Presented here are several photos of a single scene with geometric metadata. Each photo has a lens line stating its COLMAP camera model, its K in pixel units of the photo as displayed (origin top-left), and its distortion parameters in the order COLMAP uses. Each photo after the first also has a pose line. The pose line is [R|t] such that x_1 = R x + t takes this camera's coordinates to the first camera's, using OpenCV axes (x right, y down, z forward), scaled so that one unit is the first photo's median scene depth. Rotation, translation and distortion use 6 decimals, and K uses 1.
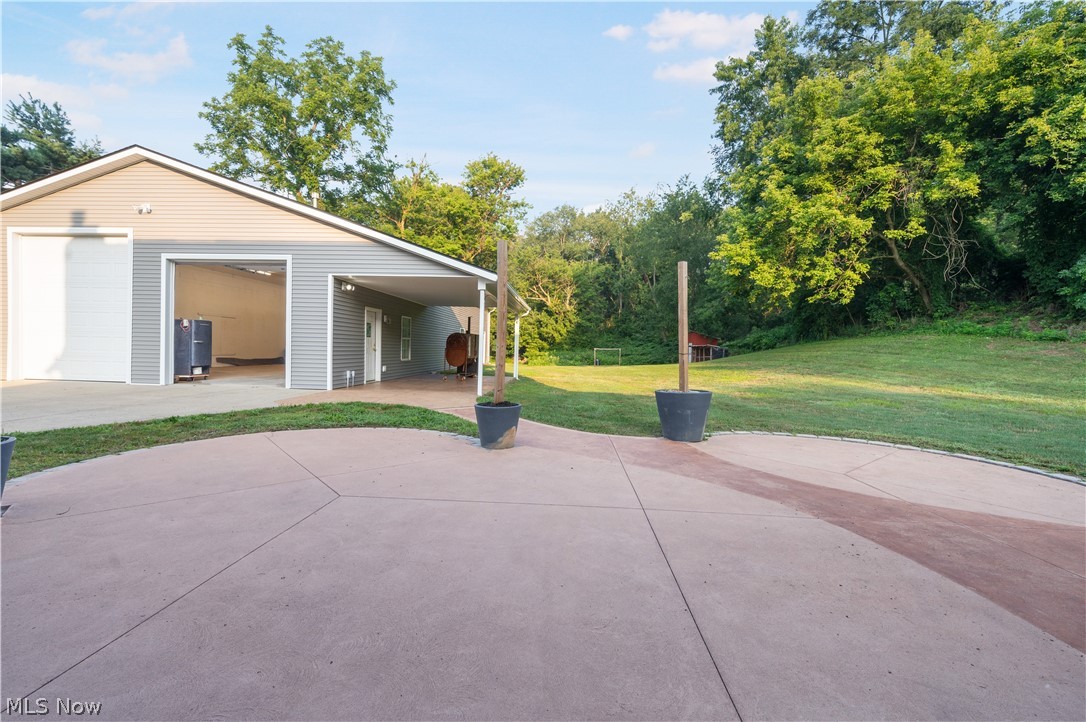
lens RADIAL K [[452.7, 0, 546.4], [0, 452.7, 350.1], [0, 0, 1]] dist [-0.003895, -0.001247]
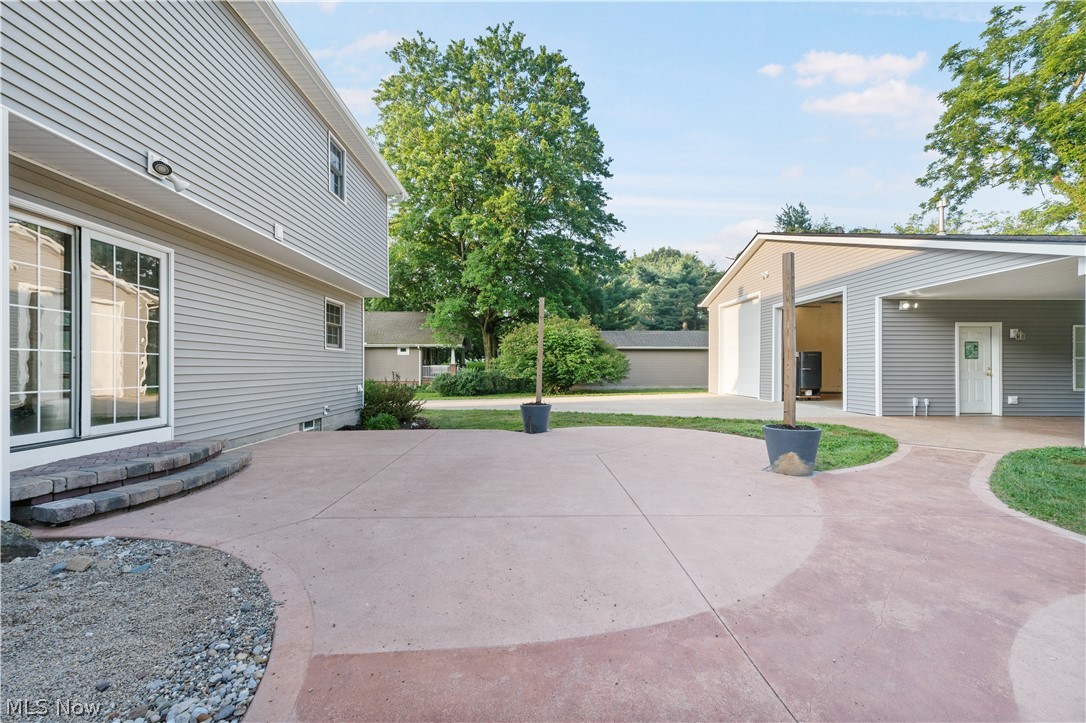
lens RADIAL K [[424.0, 0, 543.0], [0, 424.0, 361.5], [0, 0, 1]] dist [0.000608, 0.000123]
pose [[0.082459, -0.041018, -0.995750, 0.300934], [-0.002200, 0.999143, -0.041340, 0.009124], [0.996592, 0.005600, 0.082298, 0.173306]]
